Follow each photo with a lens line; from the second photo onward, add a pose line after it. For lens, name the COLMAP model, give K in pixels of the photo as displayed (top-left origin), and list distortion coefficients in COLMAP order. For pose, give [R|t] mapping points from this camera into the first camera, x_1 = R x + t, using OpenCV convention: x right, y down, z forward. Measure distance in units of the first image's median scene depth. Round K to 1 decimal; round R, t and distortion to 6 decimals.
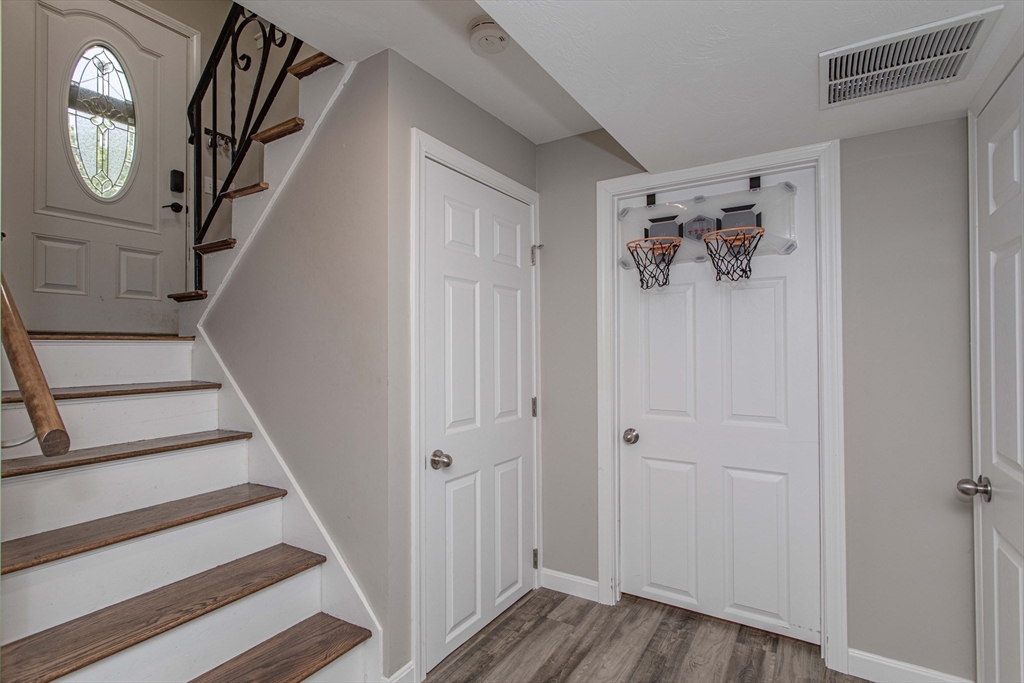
lens RADIAL K [[494.1, 0, 512.0], [0, 494.1, 341.5], [0, 0, 1]] dist [-0.001955, -0.000002]
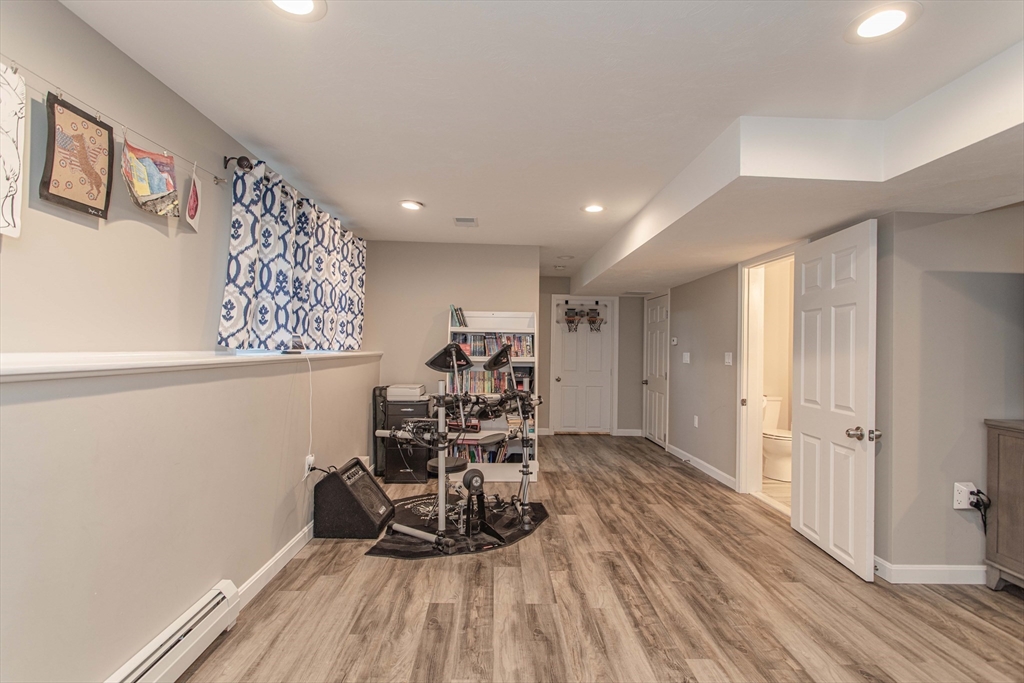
lens RADIAL K [[494.1, 0, 512.0], [0, 494.1, 341.5], [0, 0, 1]] dist [-0.001955, -0.000002]
pose [[0.828803, 0.022168, 0.559102, -1.918586], [-0.020891, 0.999744, -0.008670, -0.009480], [-0.559151, -0.004494, 0.829054, -1.525032]]
